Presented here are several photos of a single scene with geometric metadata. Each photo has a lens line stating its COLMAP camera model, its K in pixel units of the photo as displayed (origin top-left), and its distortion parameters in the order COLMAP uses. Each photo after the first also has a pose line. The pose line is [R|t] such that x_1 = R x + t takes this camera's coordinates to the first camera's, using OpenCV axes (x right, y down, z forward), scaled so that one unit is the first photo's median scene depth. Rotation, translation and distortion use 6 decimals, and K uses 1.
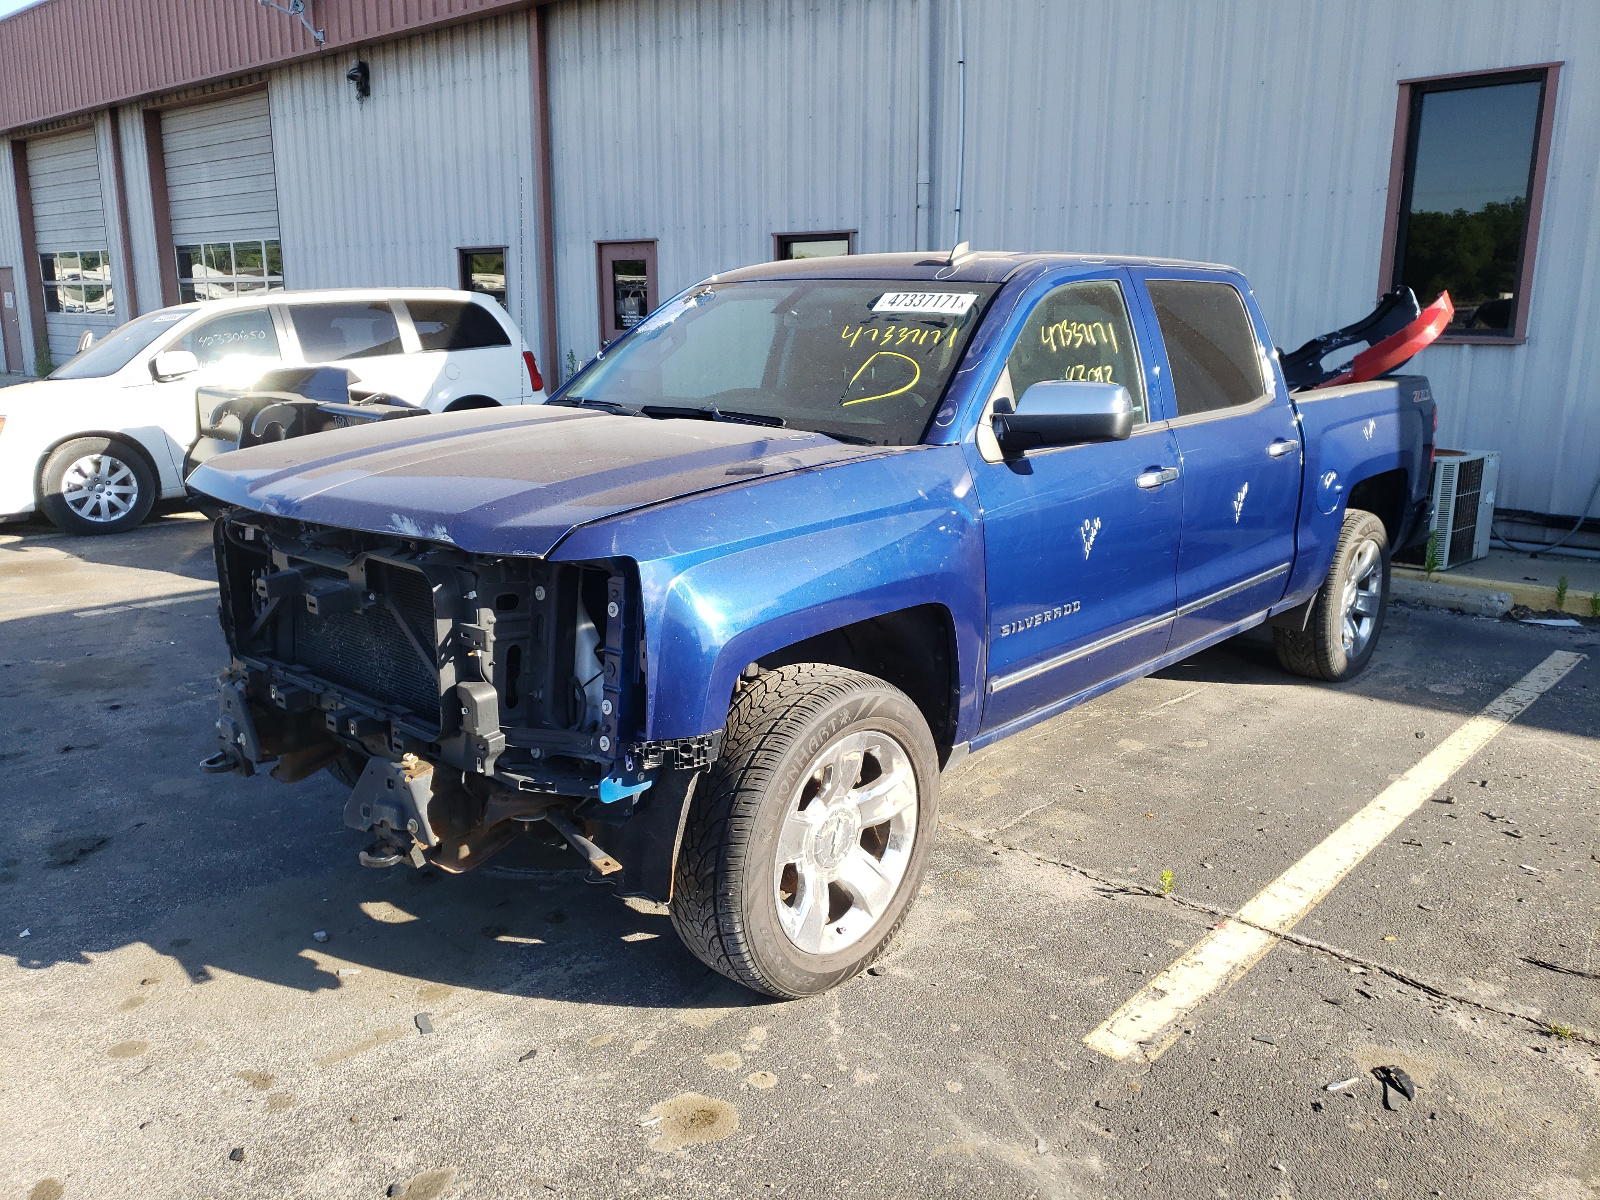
lens RADIAL K [[1232.6, 0, 800.0], [0, 1232.6, 600.0], [0, 0, 1]] dist [-0.001654, -0.009123]
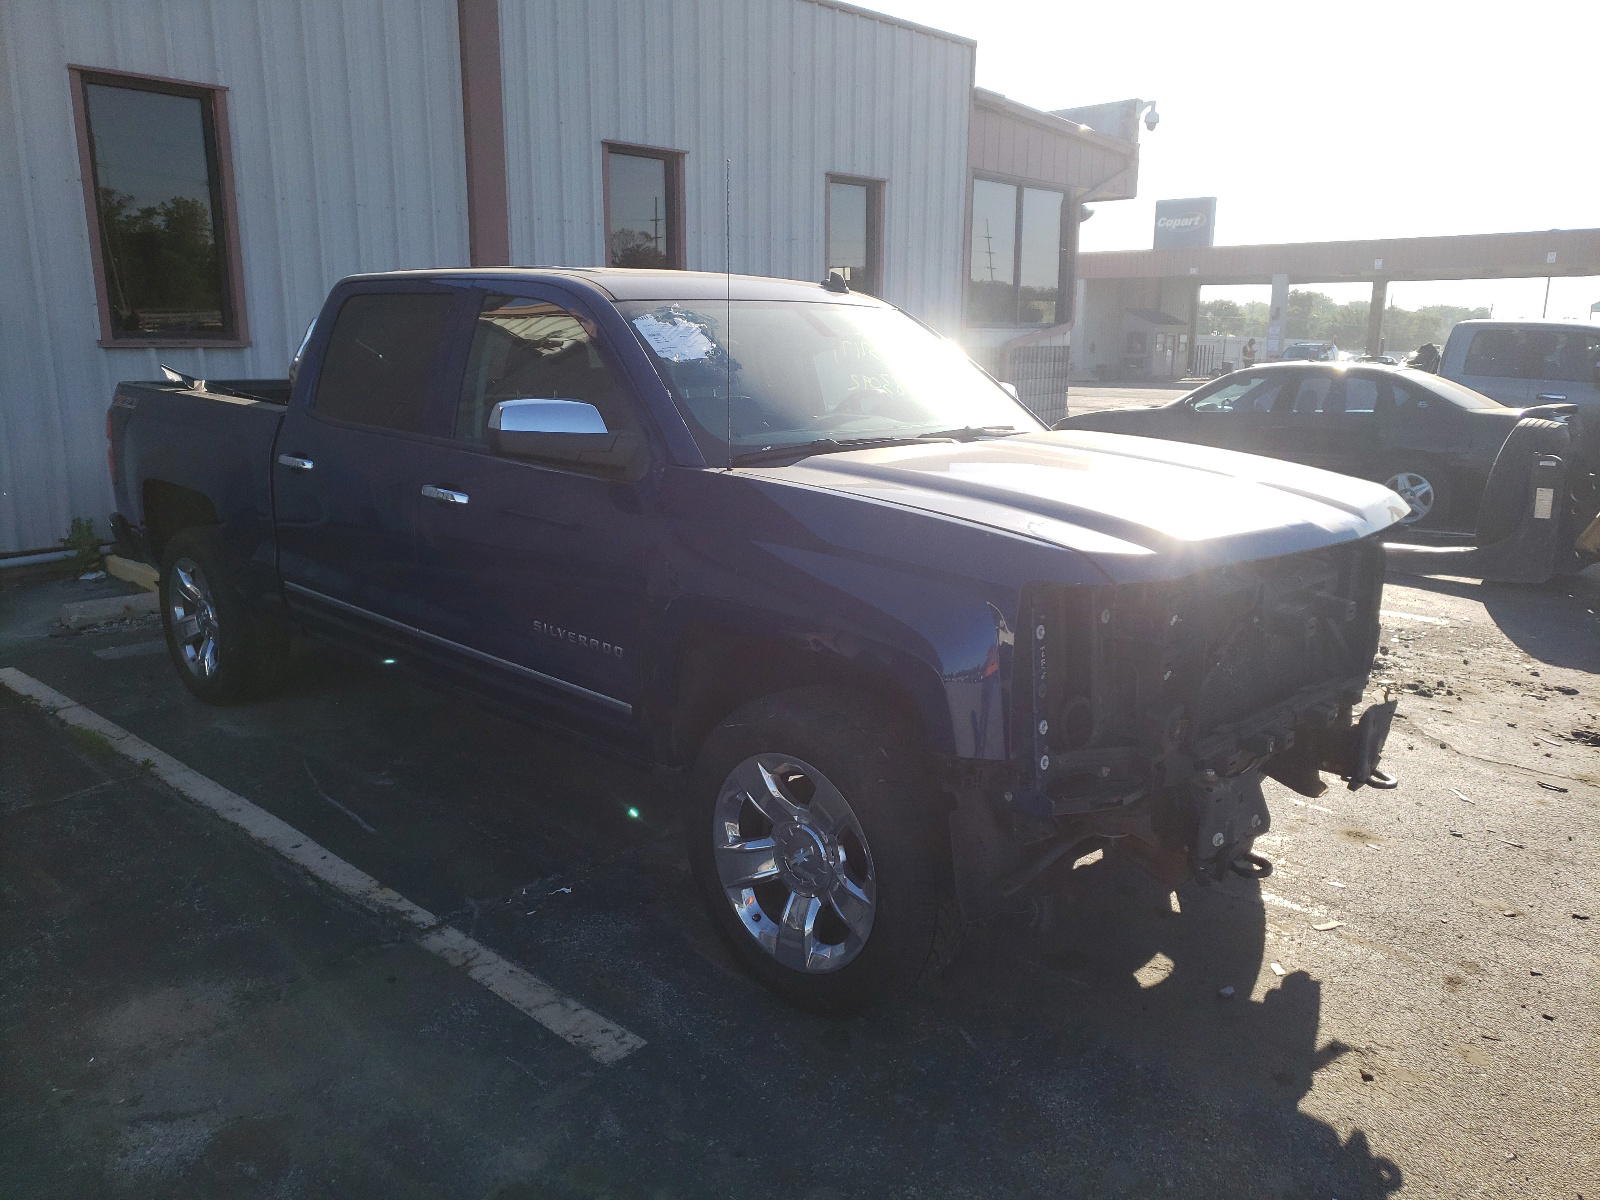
lens RADIAL K [[1249.7, 0, 800.0], [0, 1249.7, 600.0], [0, 0, 1]] dist [0.015639, -0.000169]
pose [[0.029961, -0.211796, 0.976855, -0.509128], [0.202621, 0.958290, 0.201557, -0.114387], [-0.978799, 0.191893, 0.071625, 0.469353]]
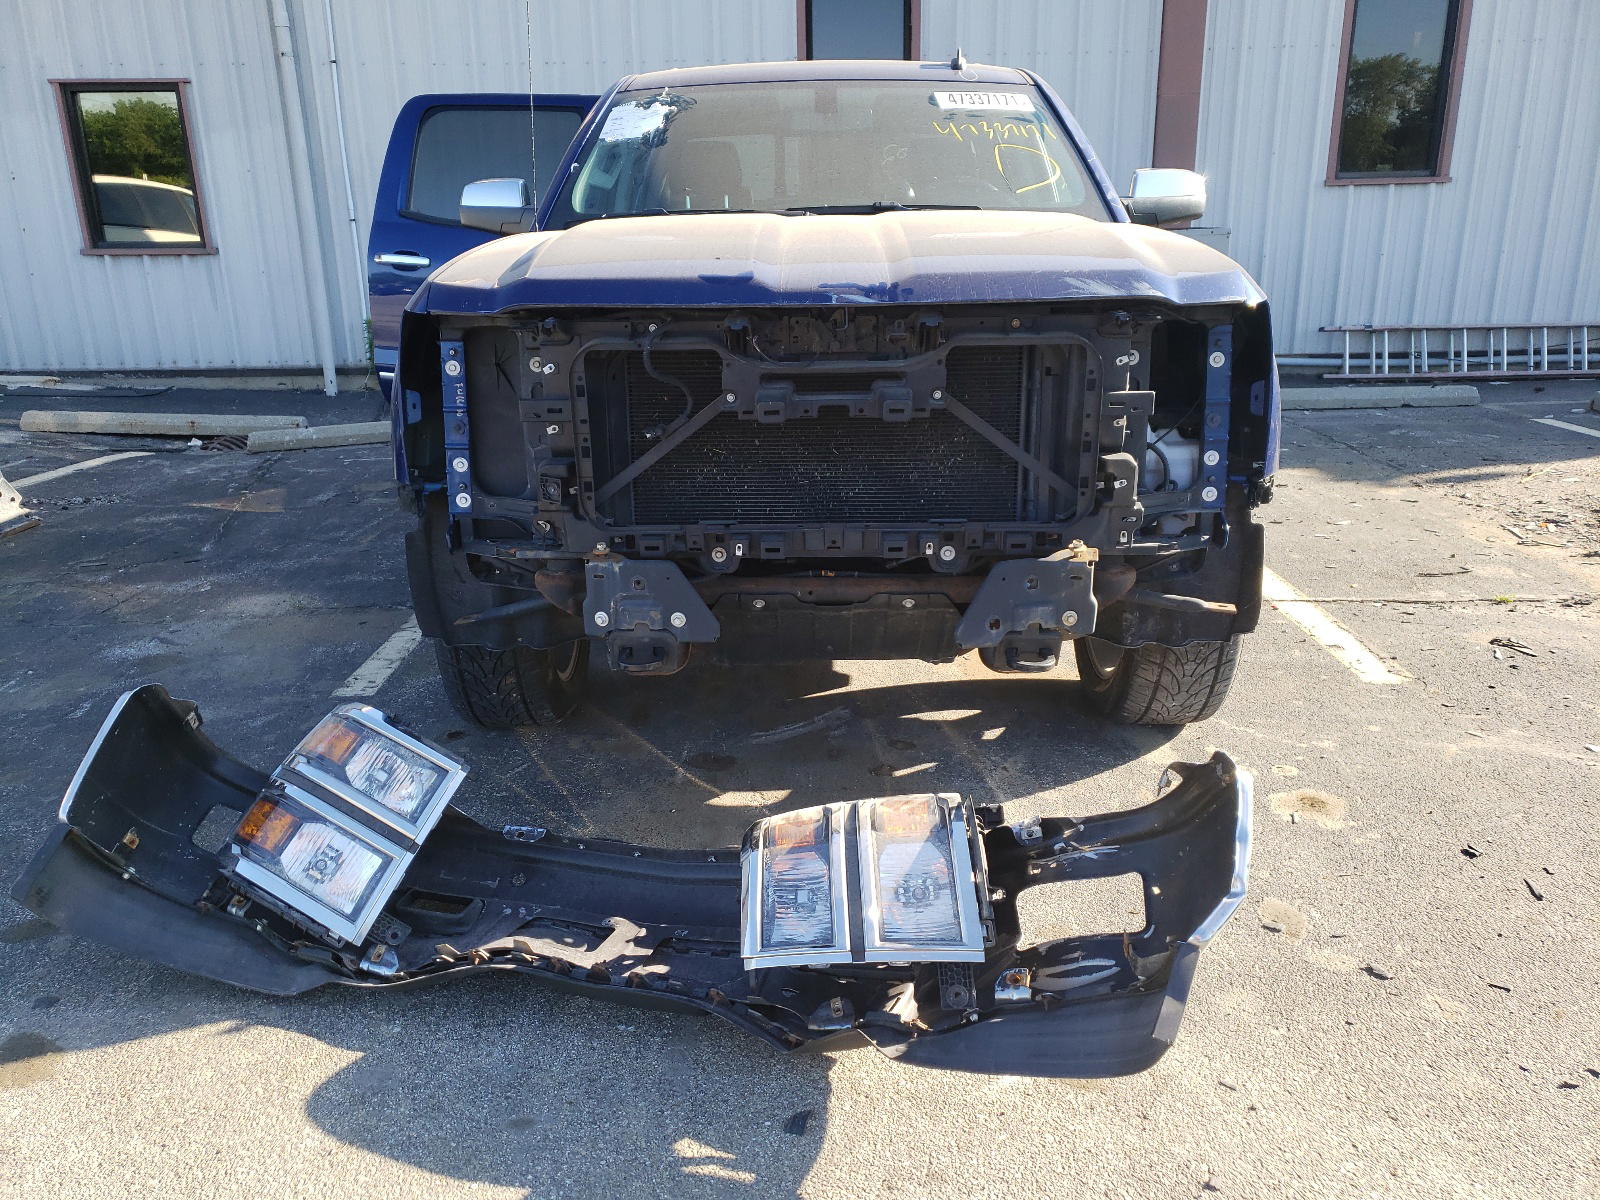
lens RADIAL K [[1217.1, 0, 800.0], [0, 1217.1, 600.0], [0, 0, 1]] dist [-0.000957, -0.000123]
pose [[0.759129, -0.206704, 0.617250, -0.331526], [0.156507, 0.978385, 0.135159, 0.002734], [-0.631846, -0.005999, 0.775071, 0.128819]]
